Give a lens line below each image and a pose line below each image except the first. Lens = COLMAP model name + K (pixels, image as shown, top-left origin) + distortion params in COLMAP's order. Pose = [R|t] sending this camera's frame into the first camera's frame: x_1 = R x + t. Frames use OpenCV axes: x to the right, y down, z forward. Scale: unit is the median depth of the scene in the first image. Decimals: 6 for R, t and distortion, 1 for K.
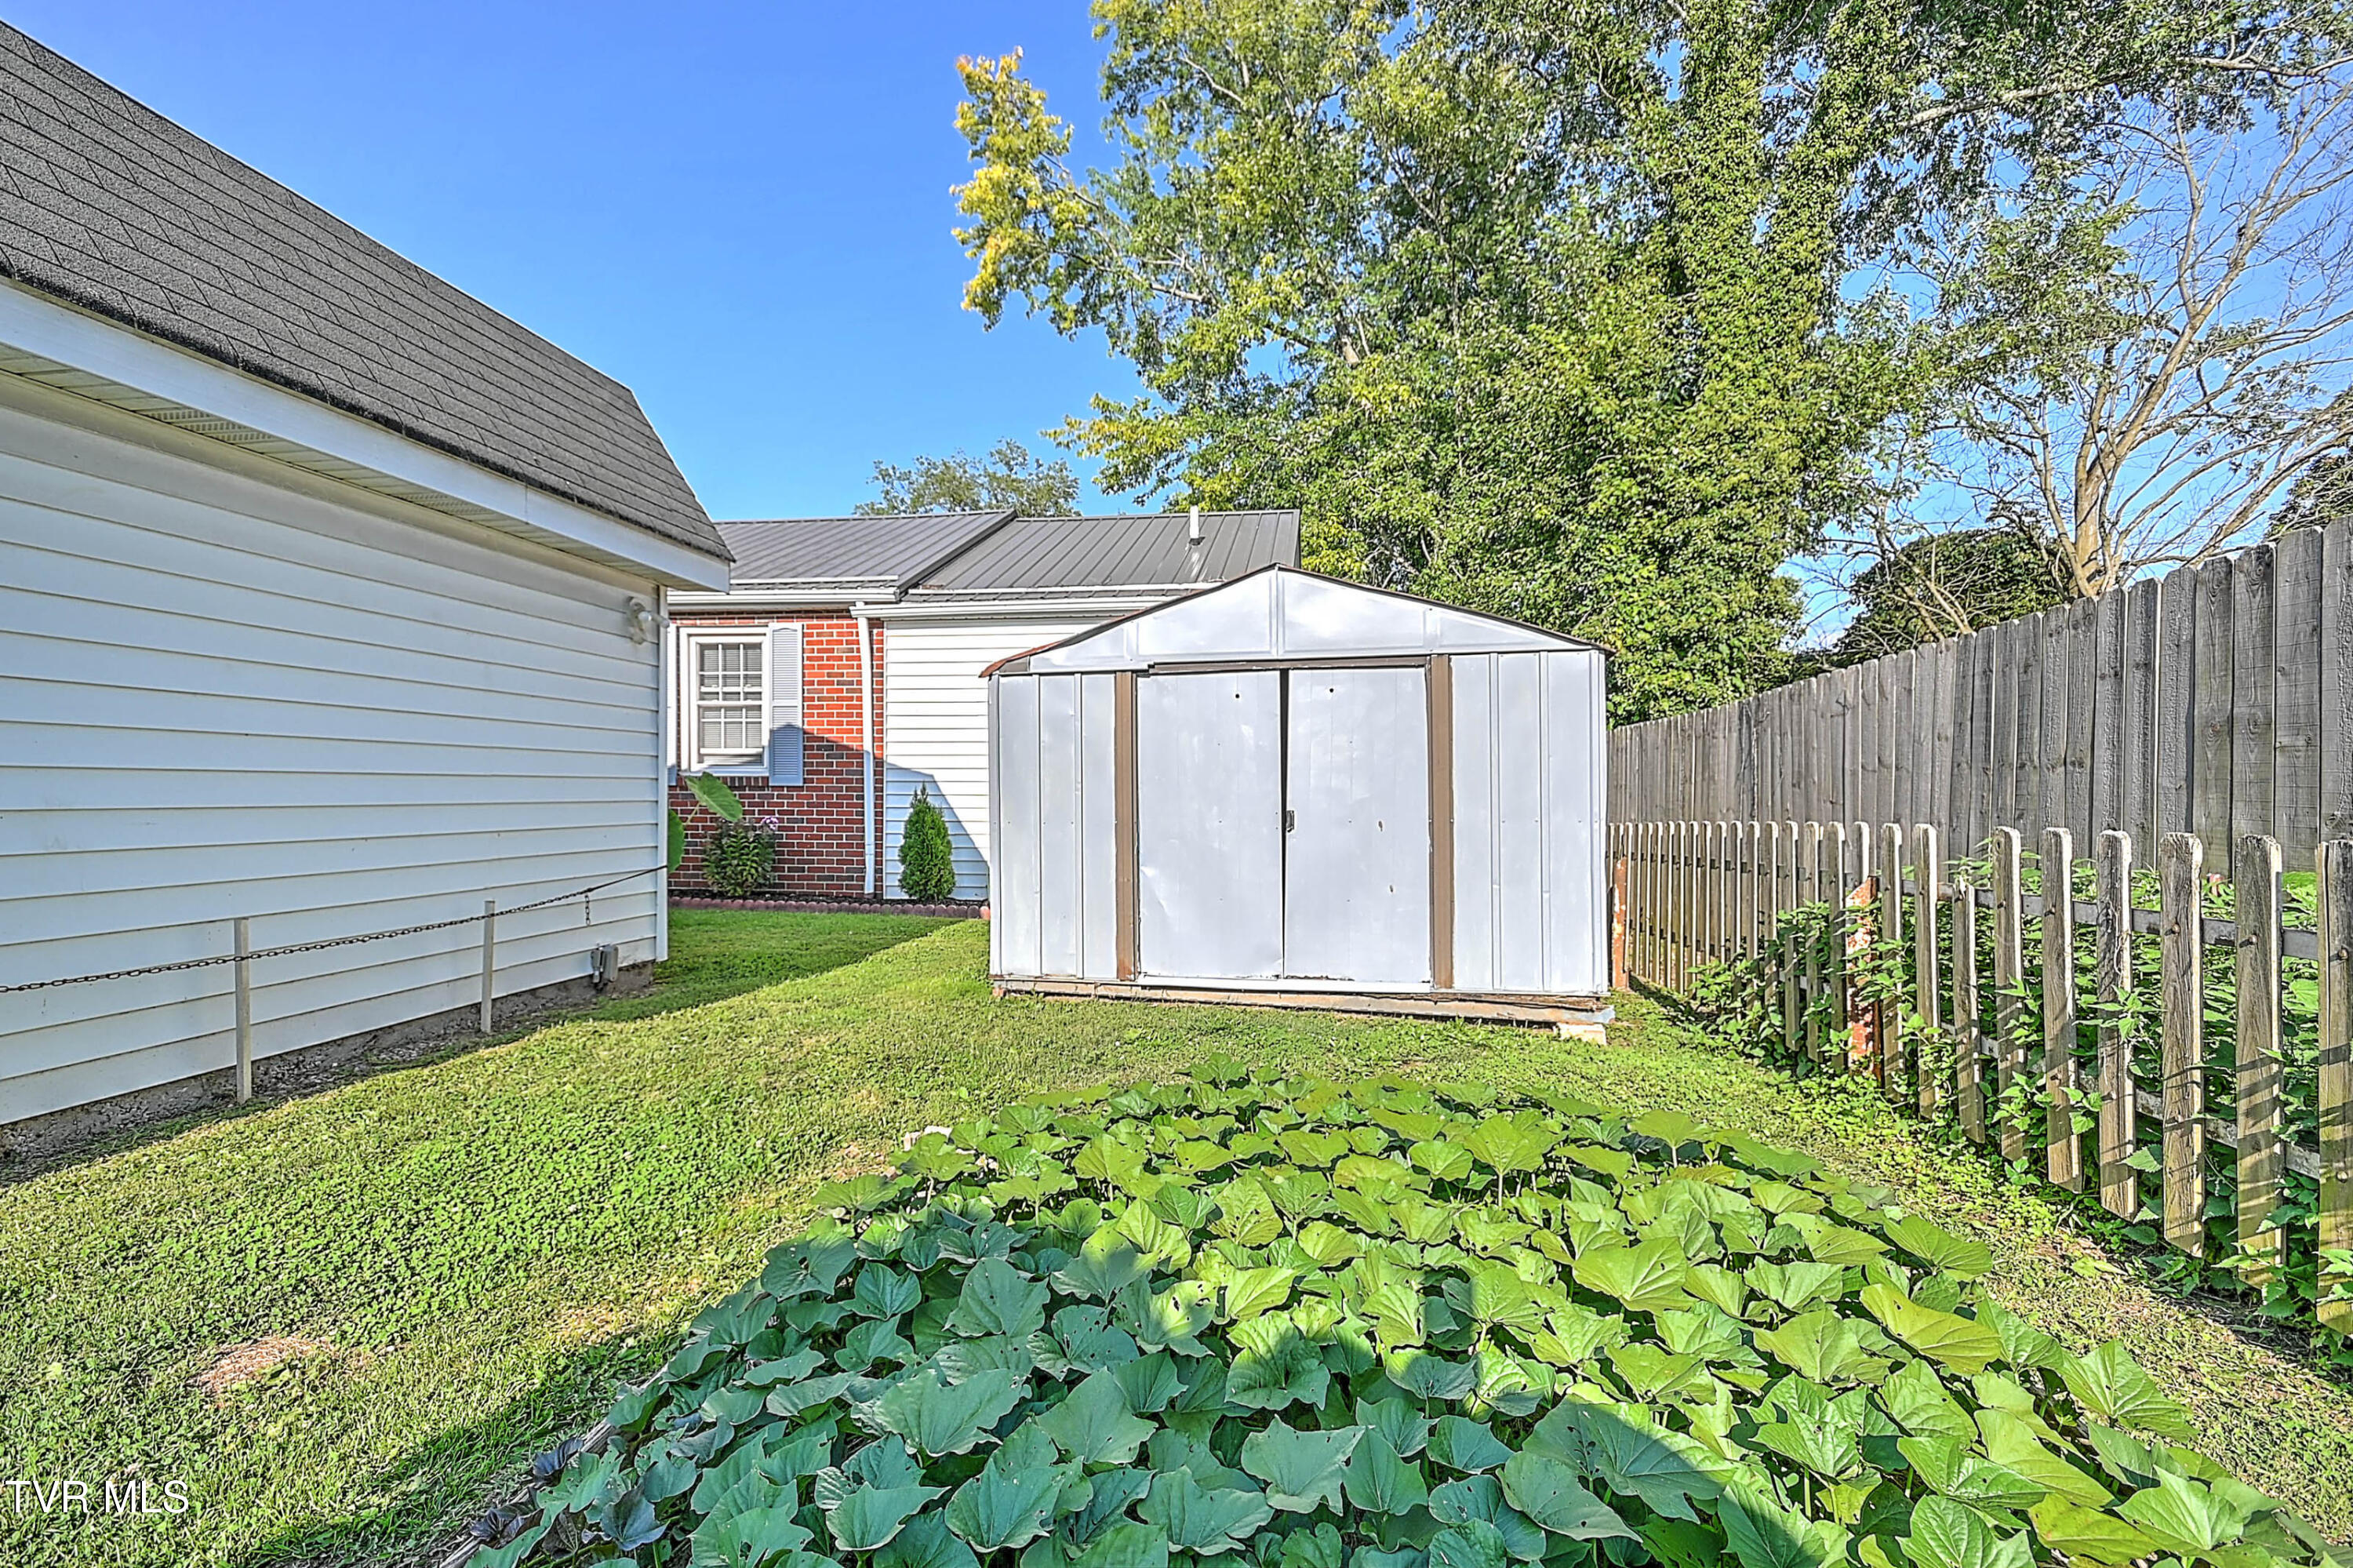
lens RADIAL K [[1112.3, 0, 1167.5], [0, 1112.3, 773.5], [0, 0, 1]] dist [0.020229, -0.000515]
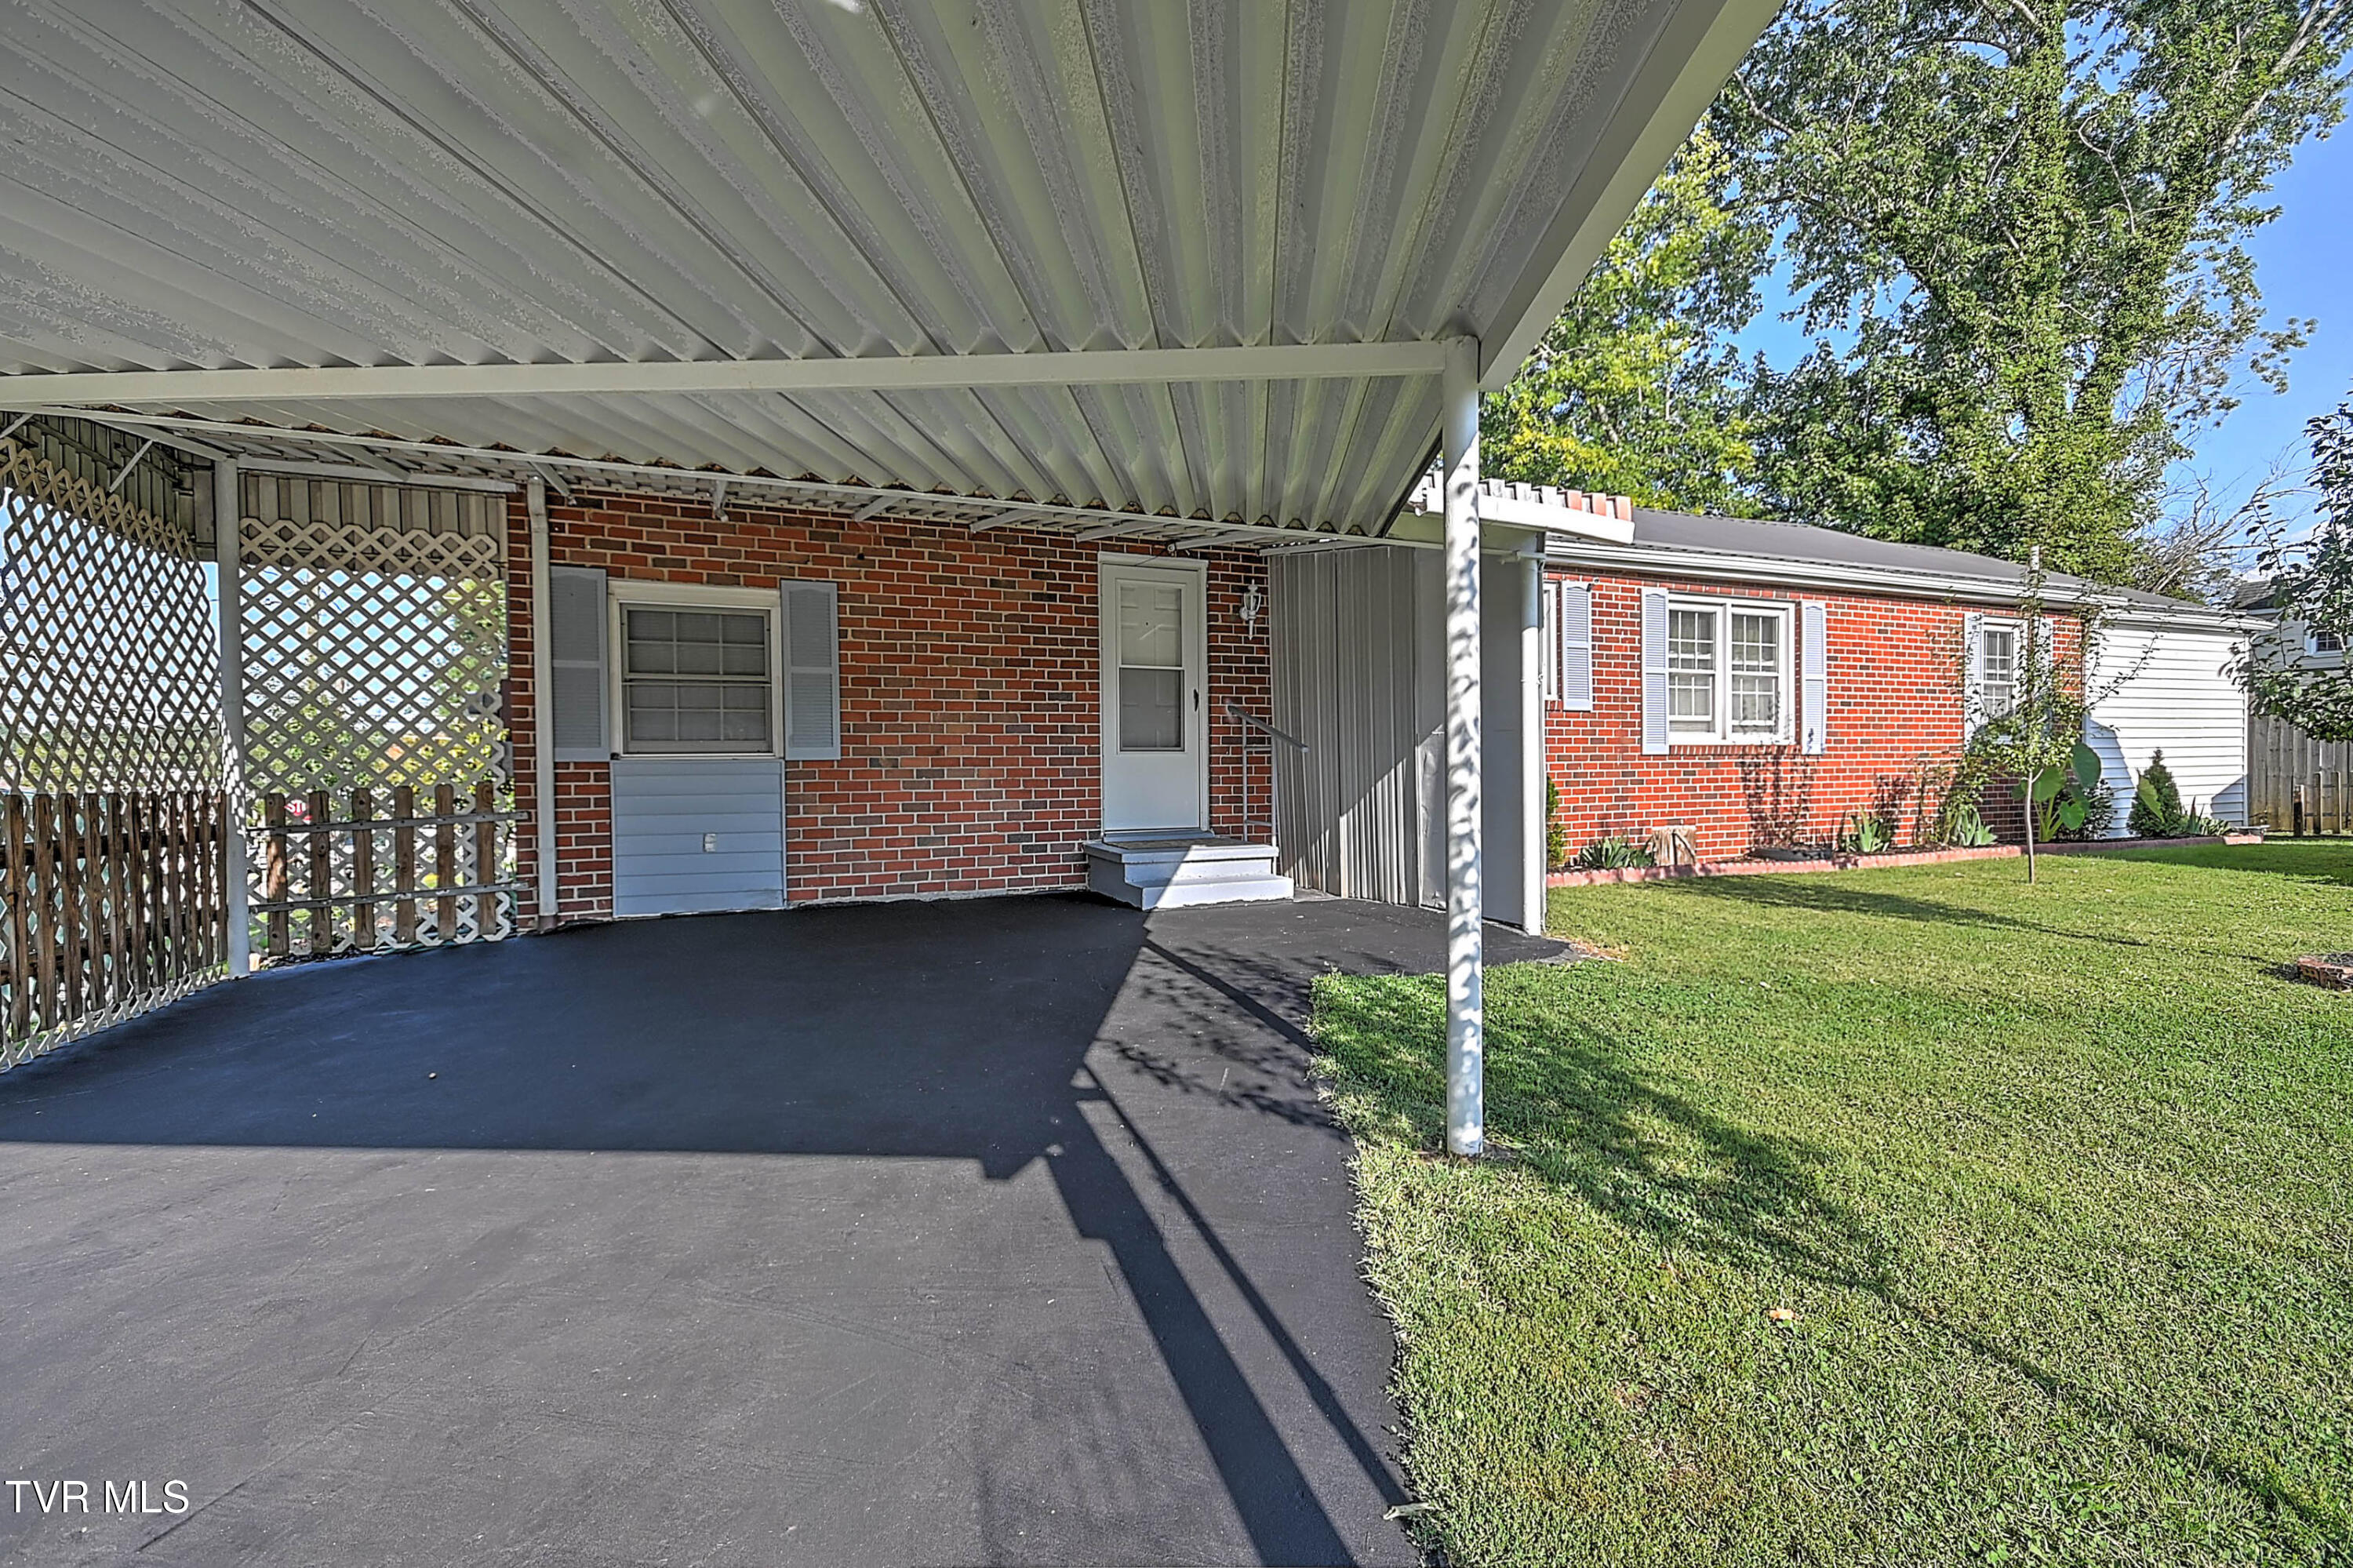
lens RADIAL K [[1075.3, 0, 1140.2], [0, 1075.3, 787.9], [0, 0, 1]] dist [0.028476, -0.015664]
pose [[0.852085, -0.015517, 0.523173, -1.385015], [0.007273, 0.999815, 0.017809, 0.017484], [-0.523352, -0.011370, 0.852041, 0.379279]]
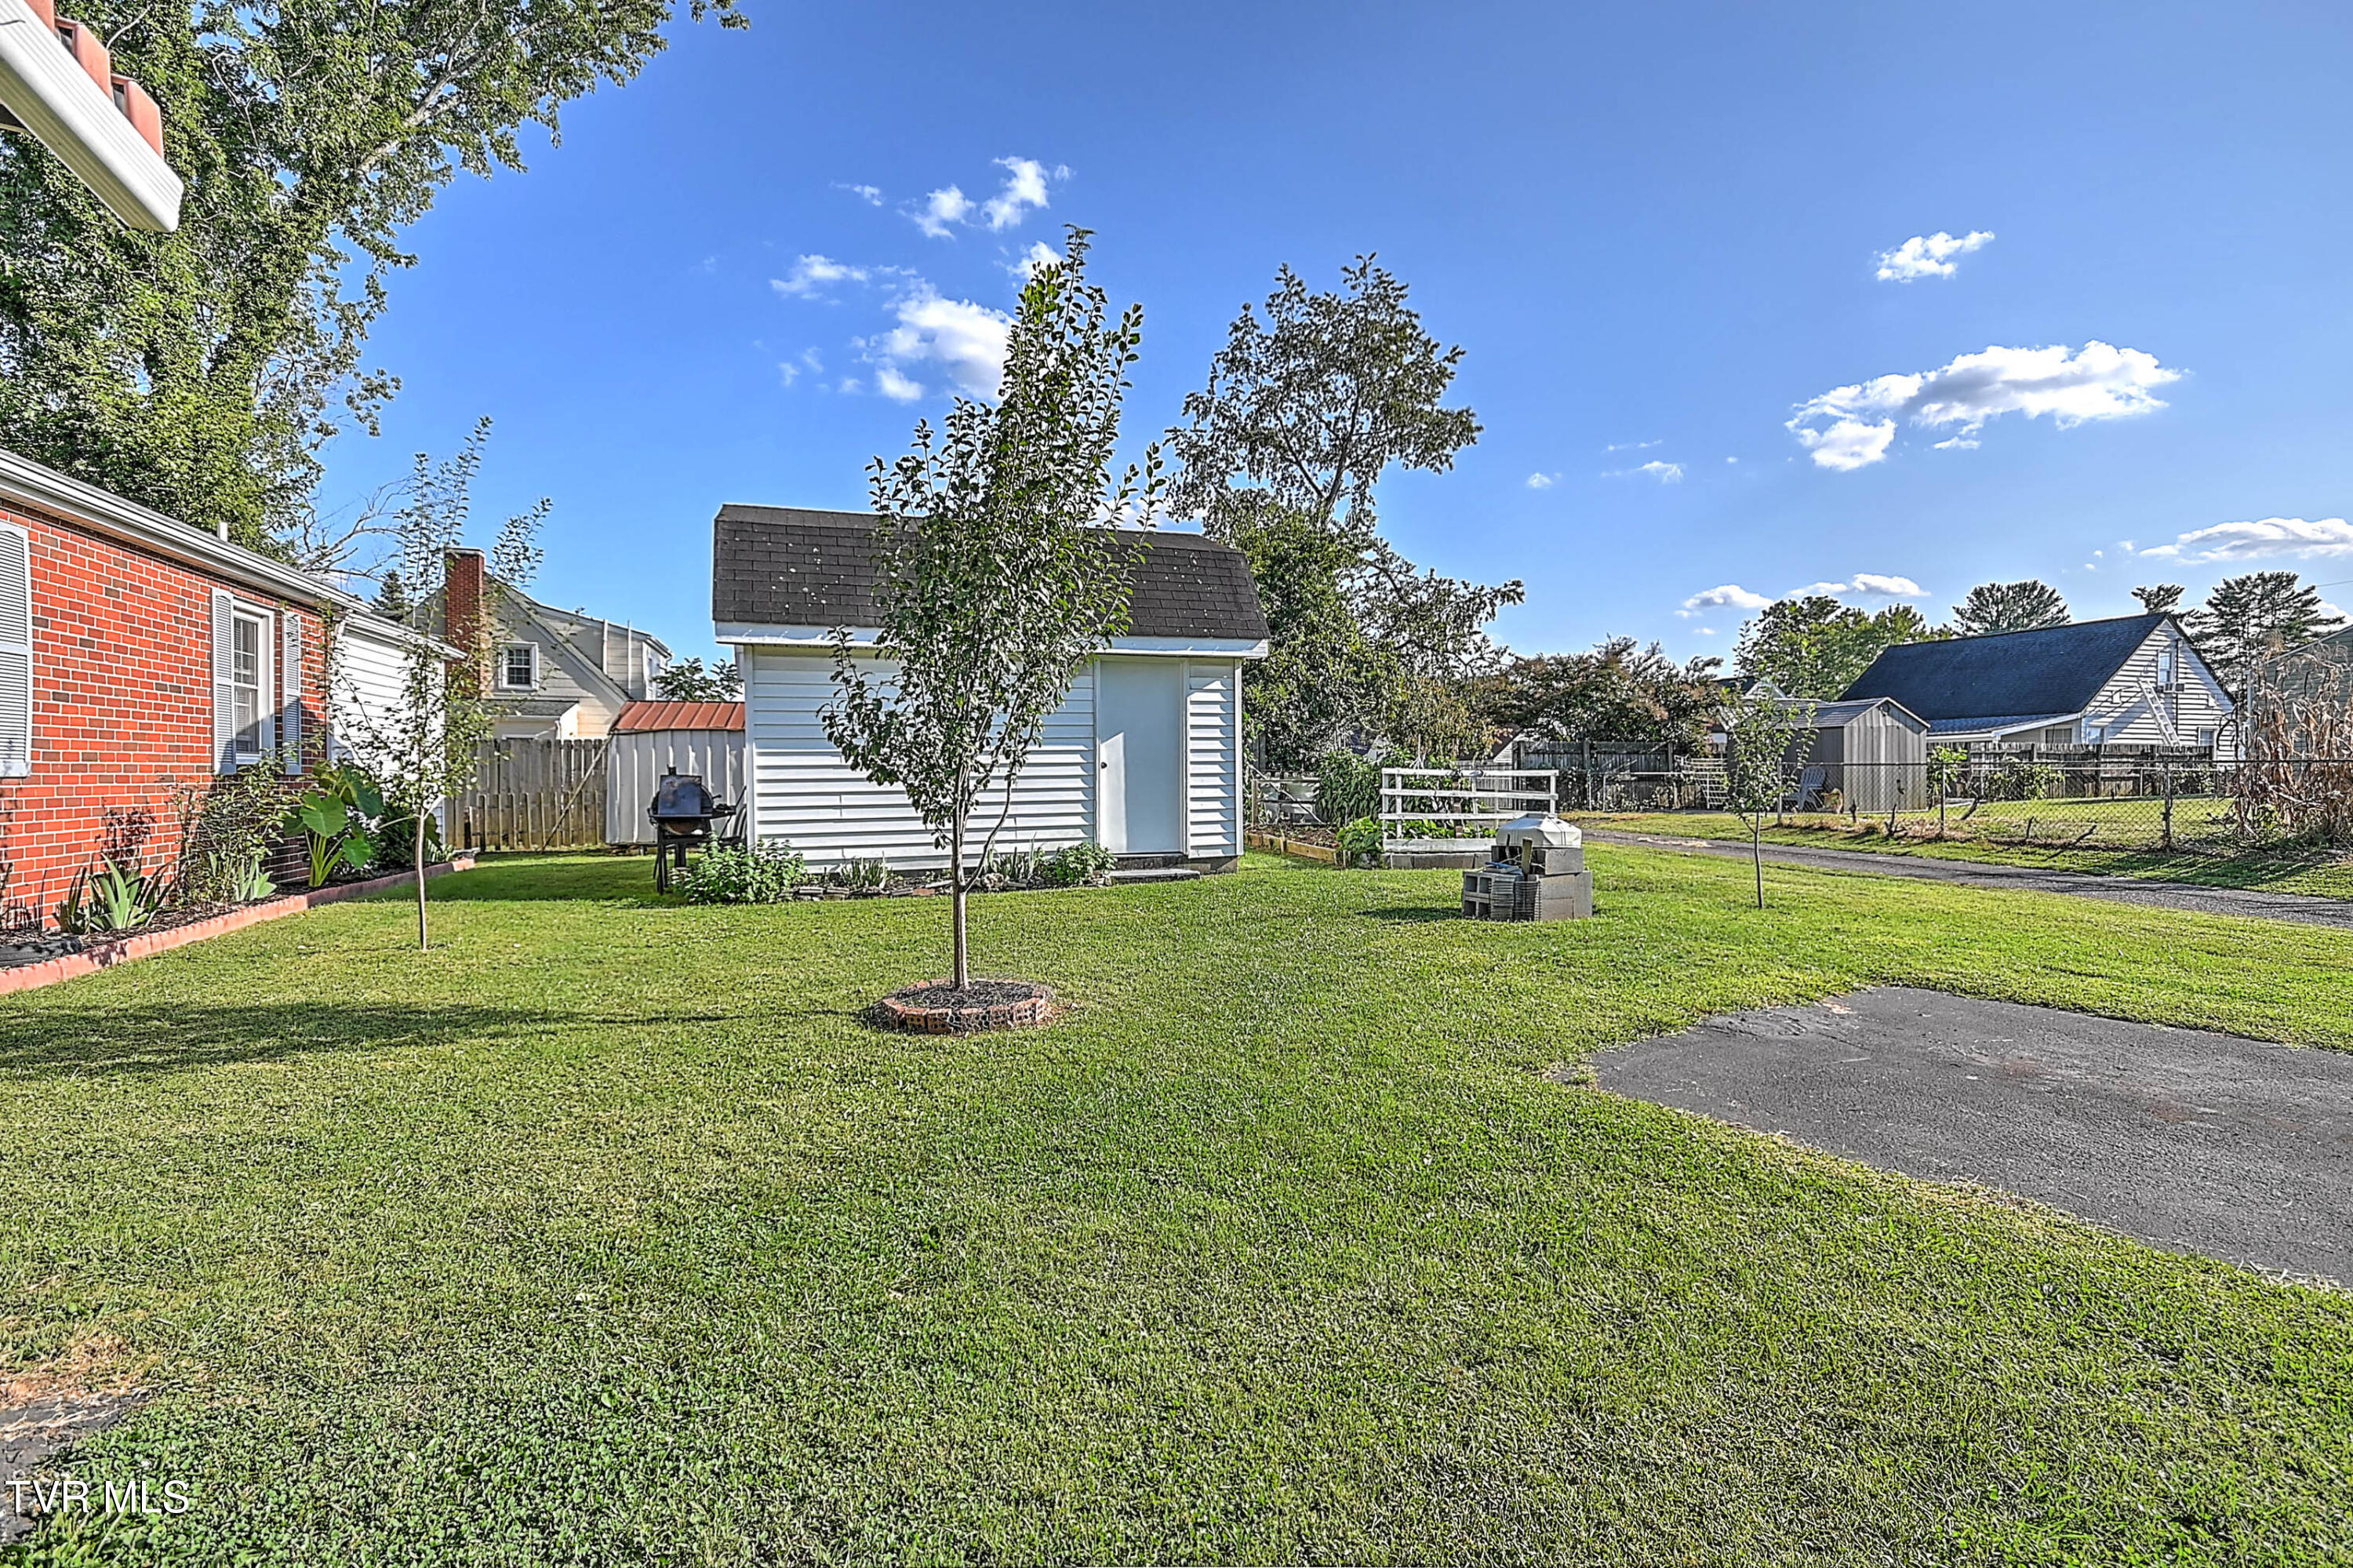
lens RADIAL K [[1084.6, 0, 1190.2], [0, 1084.6, 777.5], [0, 0, 1]] dist [0.027363, -0.000120]
pose [[-0.468625, -0.001518, 0.883396, -1.225588], [-0.005632, 0.999983, -0.001269, 0.008494], [-0.883379, -0.005570, -0.468625, 0.571531]]
